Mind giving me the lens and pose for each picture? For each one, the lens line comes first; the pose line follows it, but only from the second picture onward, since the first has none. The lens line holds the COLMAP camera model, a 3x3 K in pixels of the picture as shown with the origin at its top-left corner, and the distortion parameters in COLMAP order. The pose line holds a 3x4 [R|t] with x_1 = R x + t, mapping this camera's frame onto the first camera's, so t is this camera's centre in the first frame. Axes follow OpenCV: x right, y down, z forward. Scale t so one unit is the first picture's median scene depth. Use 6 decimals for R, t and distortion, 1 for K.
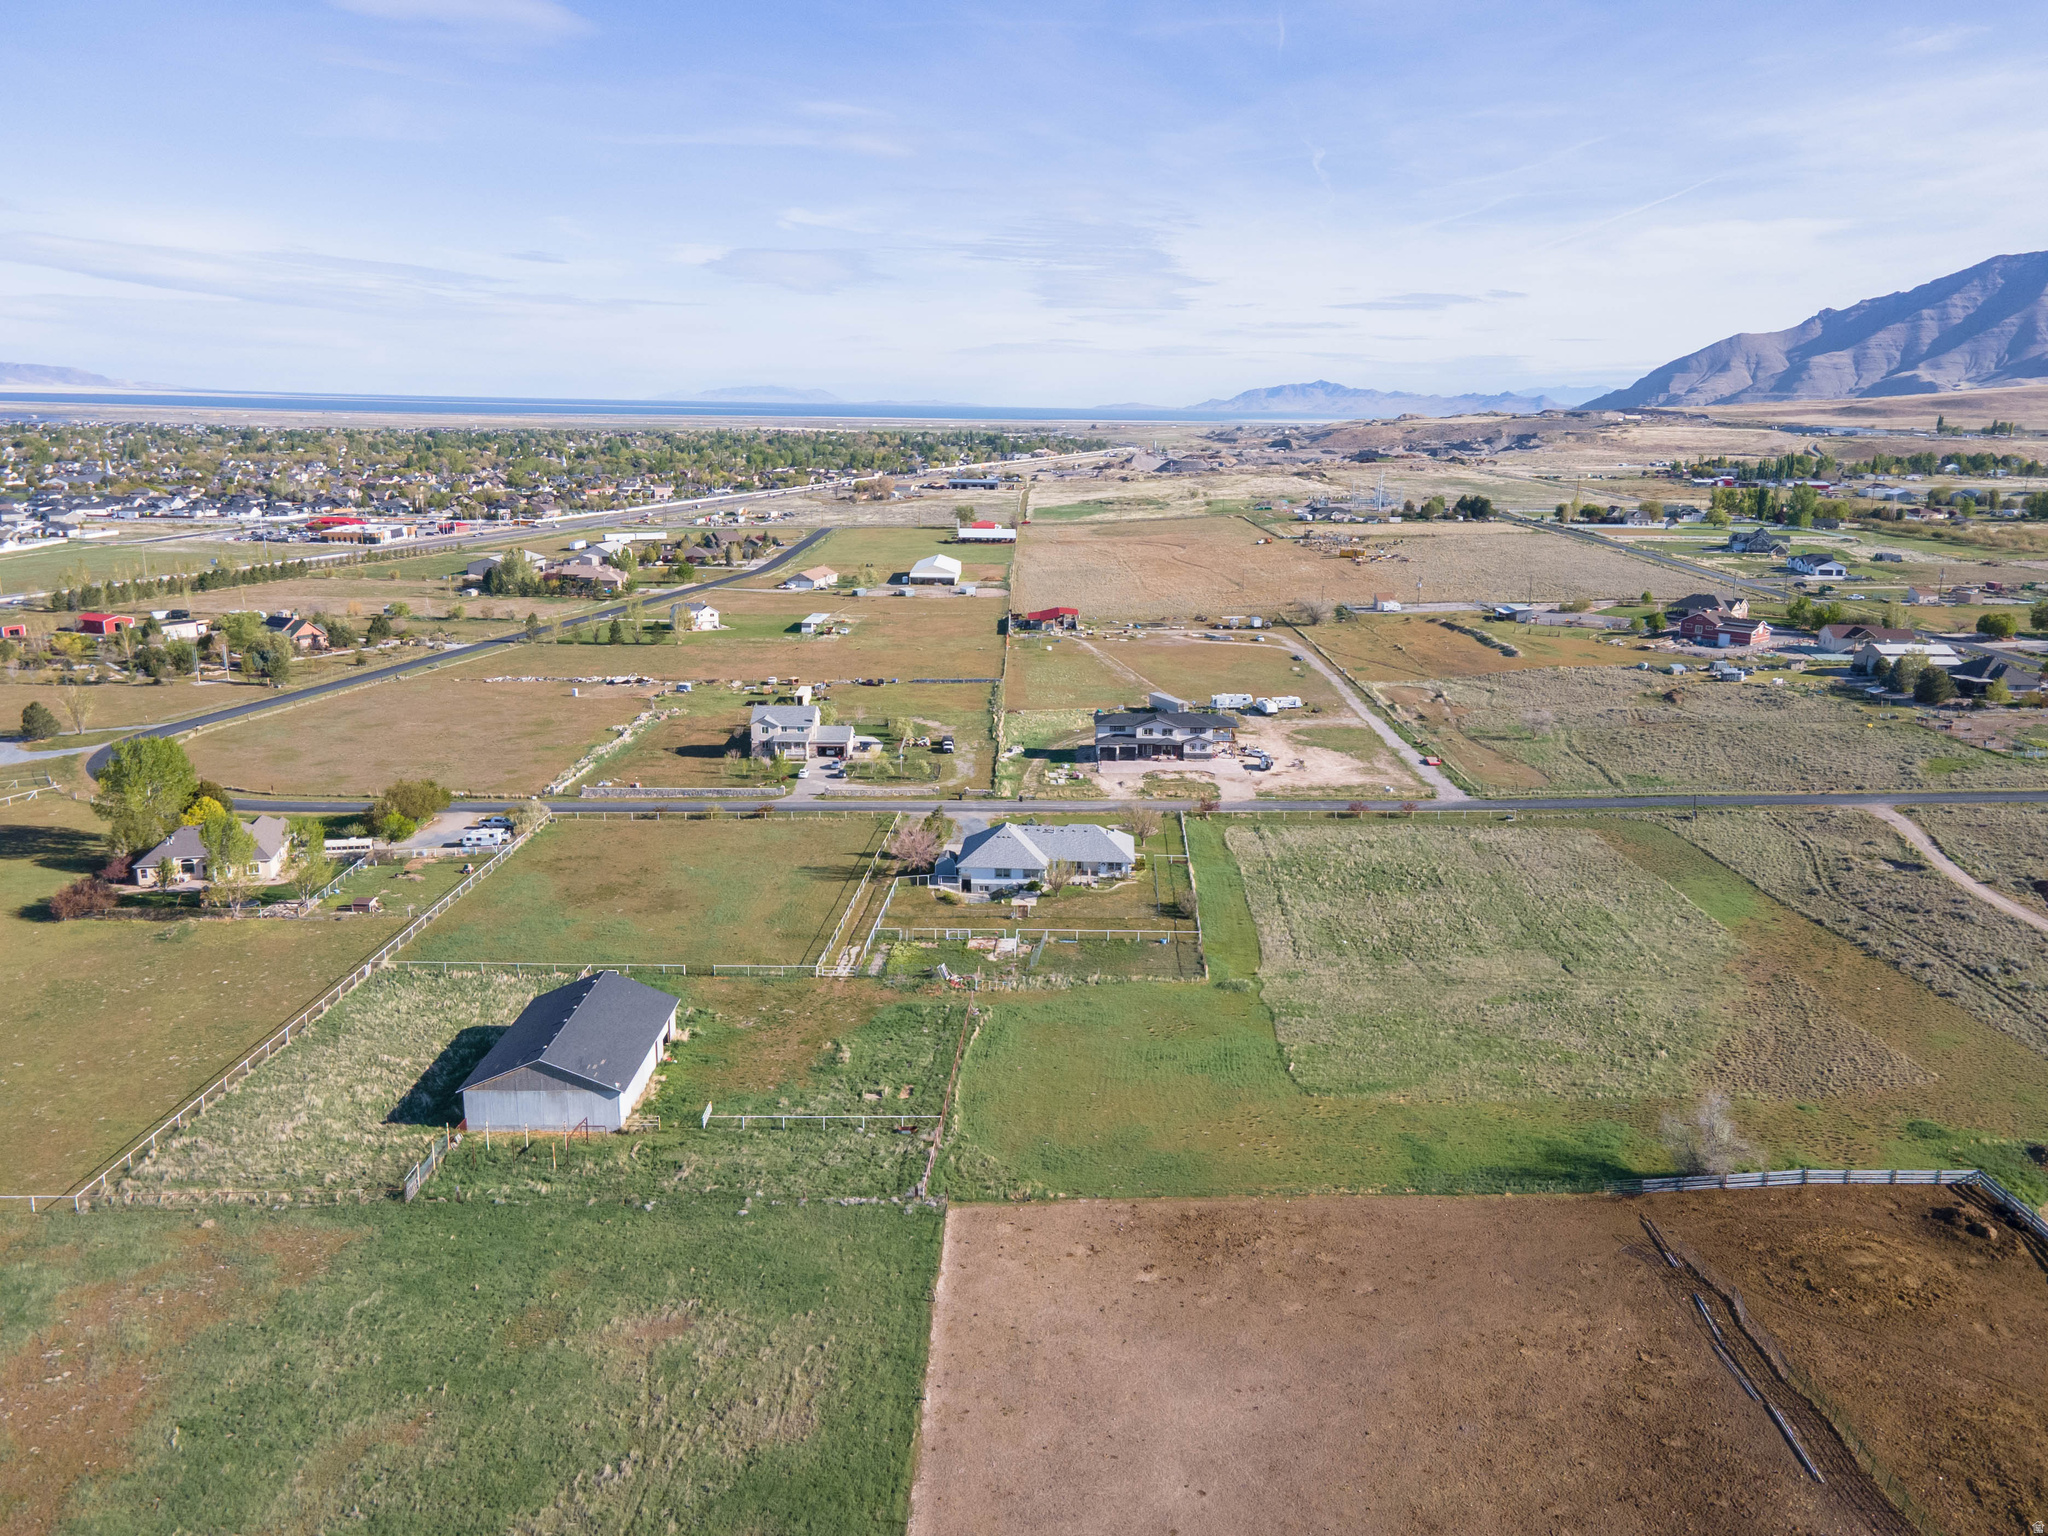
lens RADIAL K [[1593.5, 0, 994.4], [0, 1593.5, 772.2], [0, 0, 1]] dist [0.032743, -0.000200]
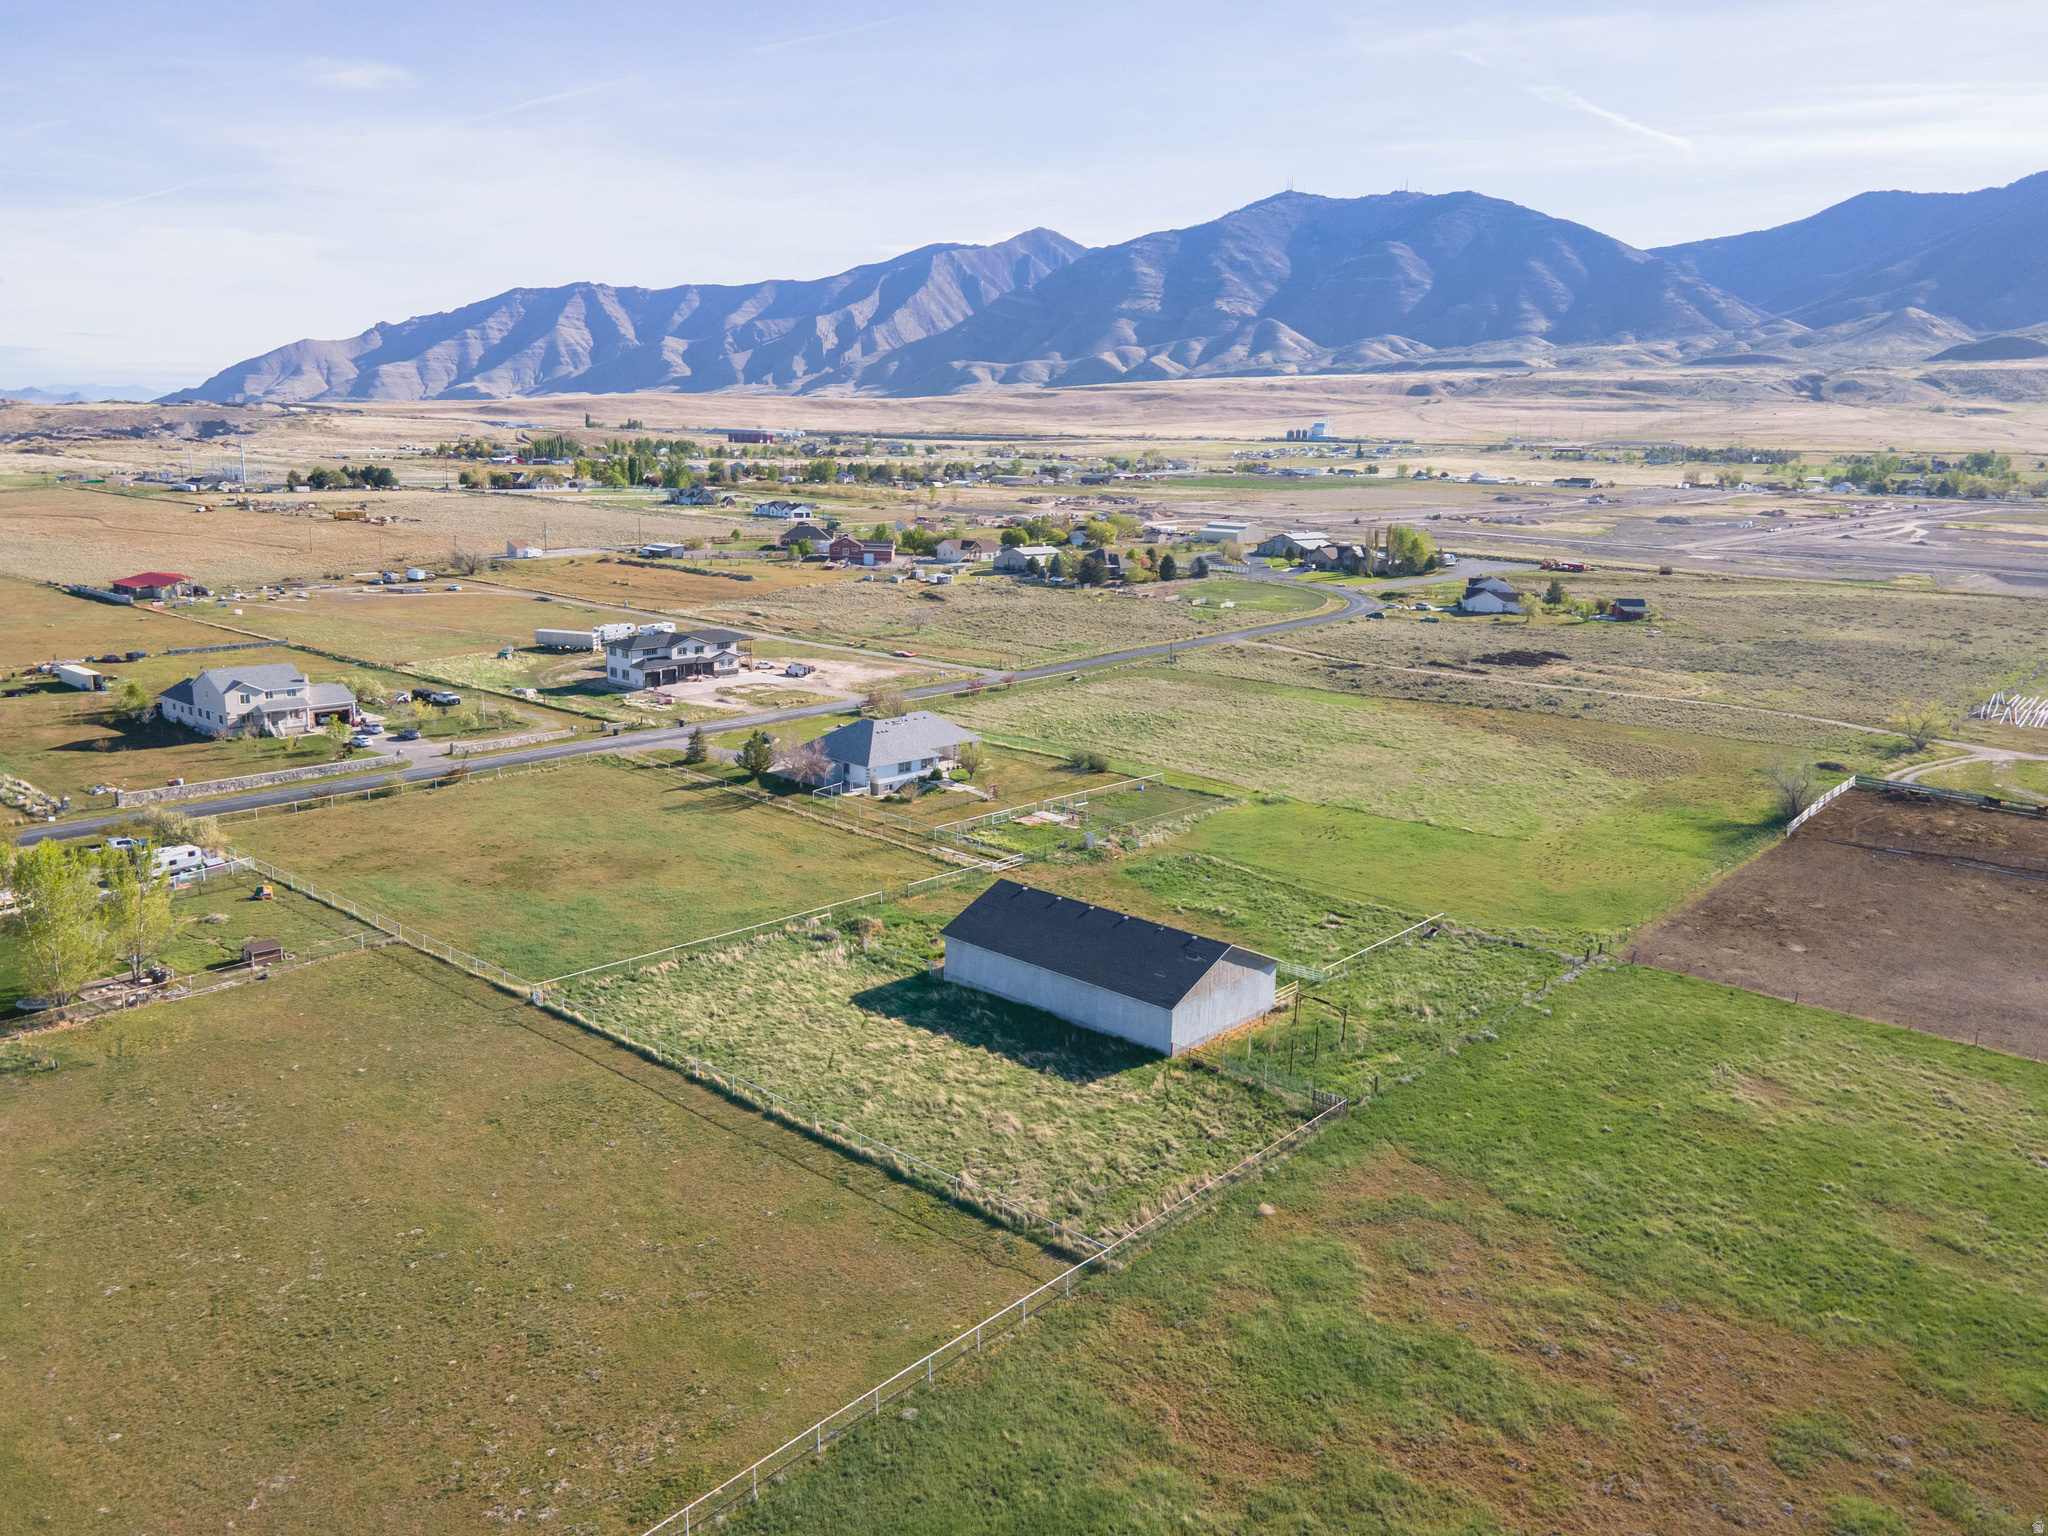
lens RADIAL K [[1578.5, 0, 951.6], [0, 1578.5, 672.3], [0, 0, 1]] dist [0.050989, 0.000974]
pose [[0.676667, -0.100099, 0.729453, -0.599551], [0.145852, 0.989306, 0.000460, 0.011580], [-0.721699, 0.106080, 0.684031, 0.327209]]
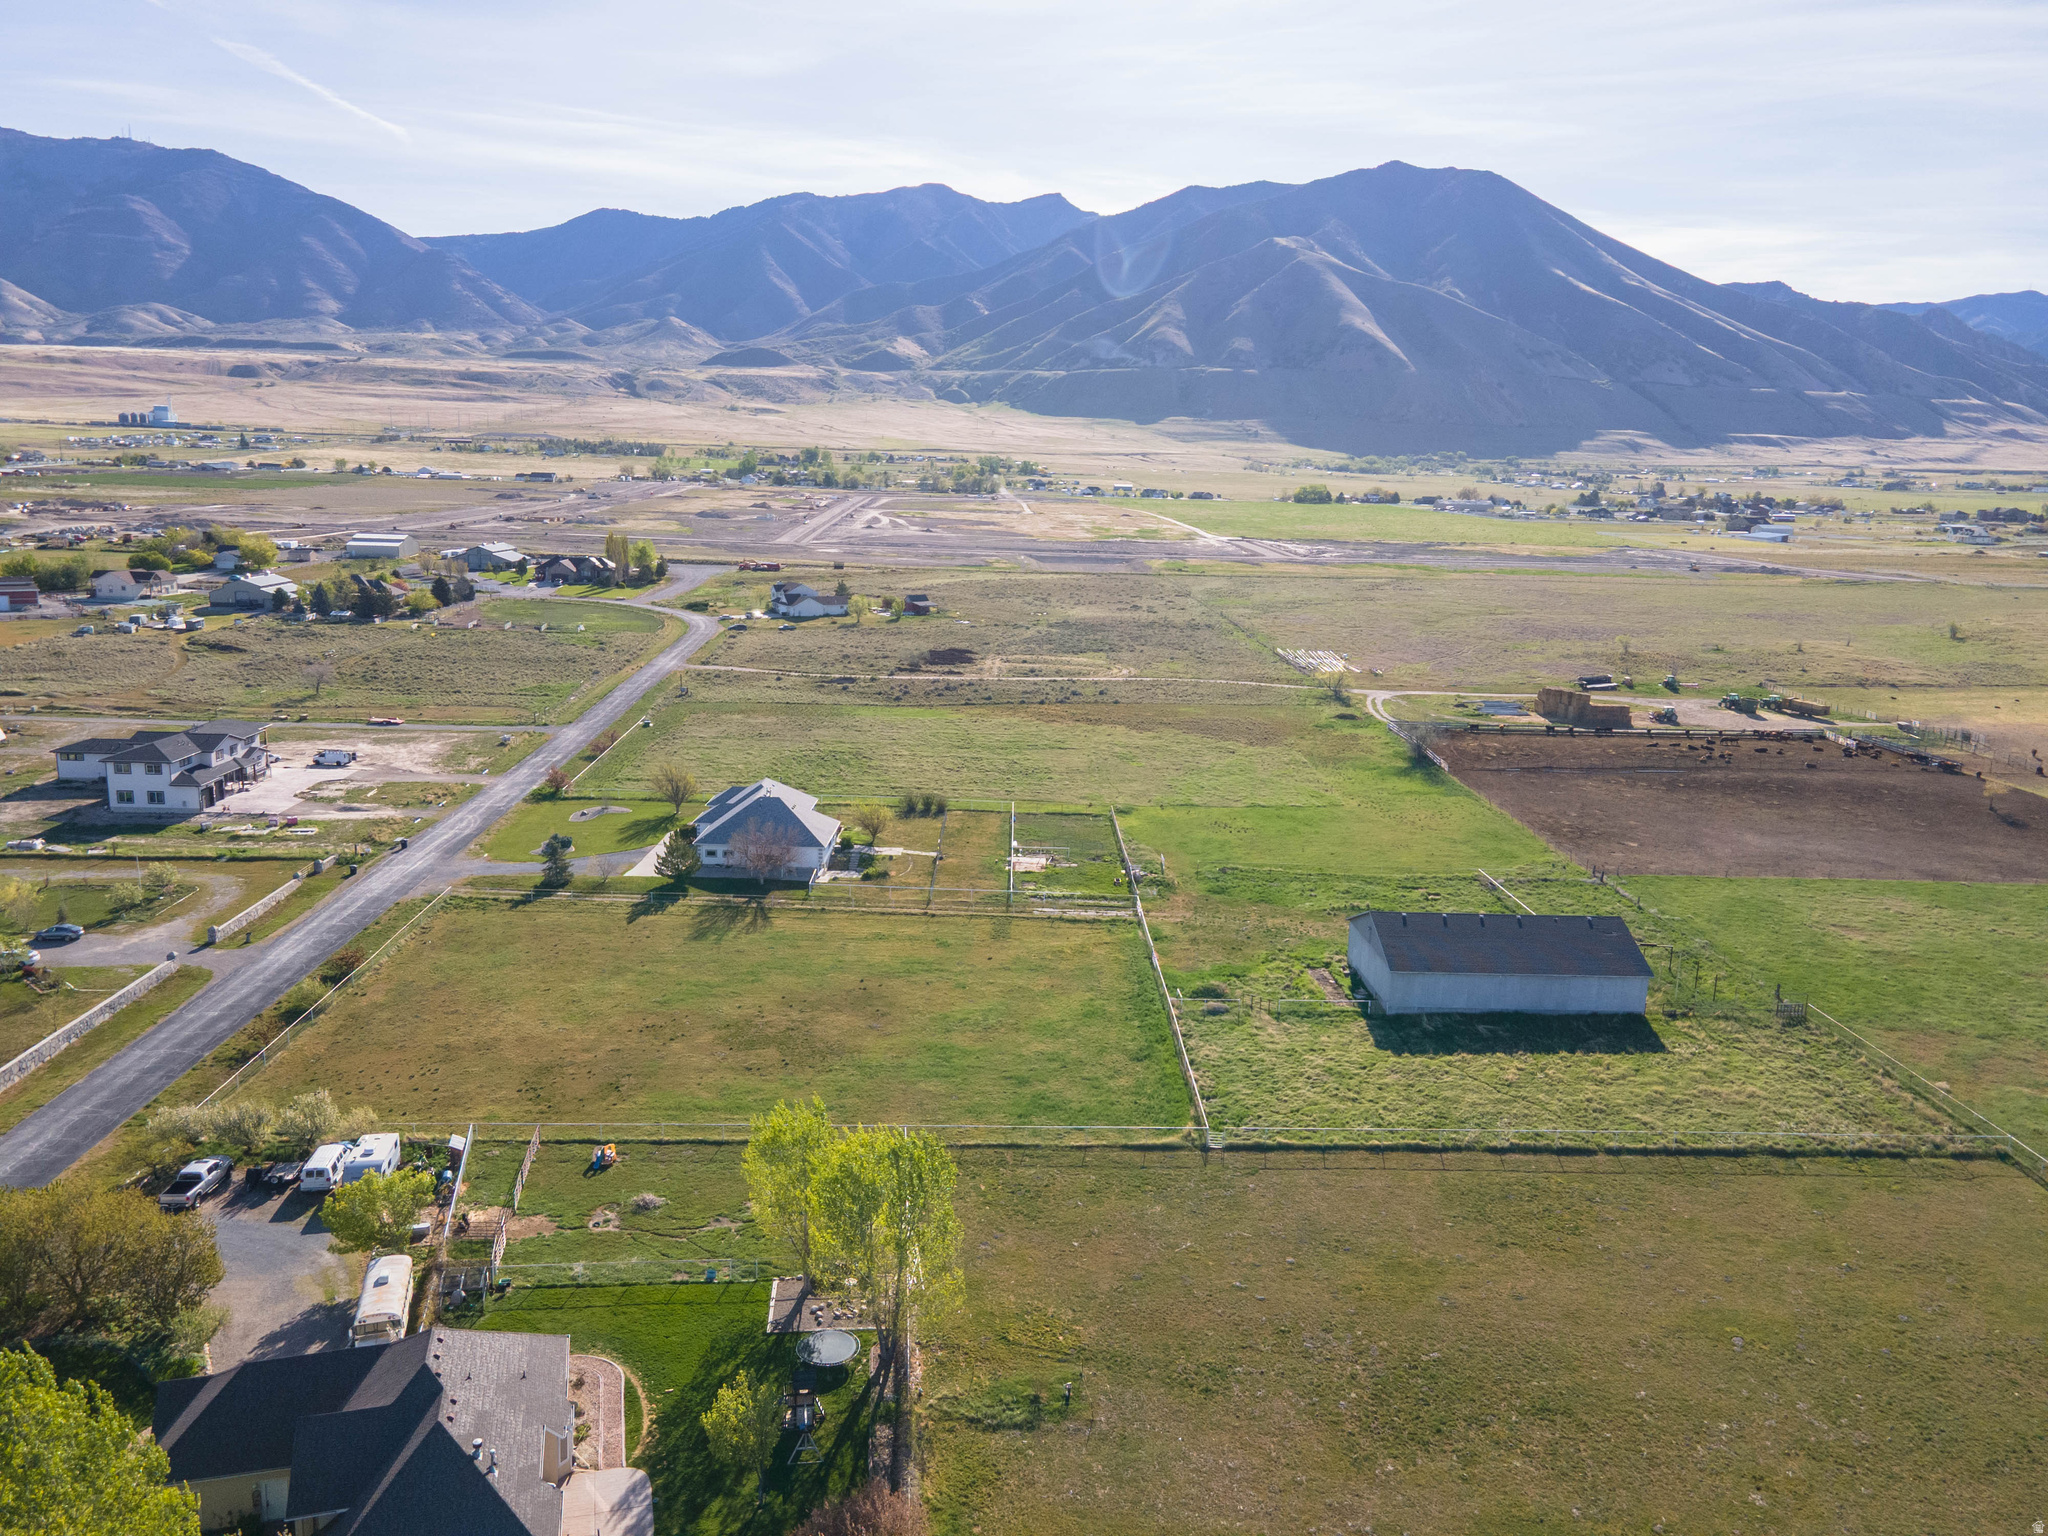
lens RADIAL K [[1566.2, 0, 1018.3], [0, 1566.2, 722.8], [0, 0, 1]] dist [0.052367, 0.011498]
pose [[-0.048379, -0.178631, 0.982726, -0.766943], [0.198447, 0.962545, 0.184732, -0.125632], [-0.978917, 0.203956, -0.011119, 0.842904]]
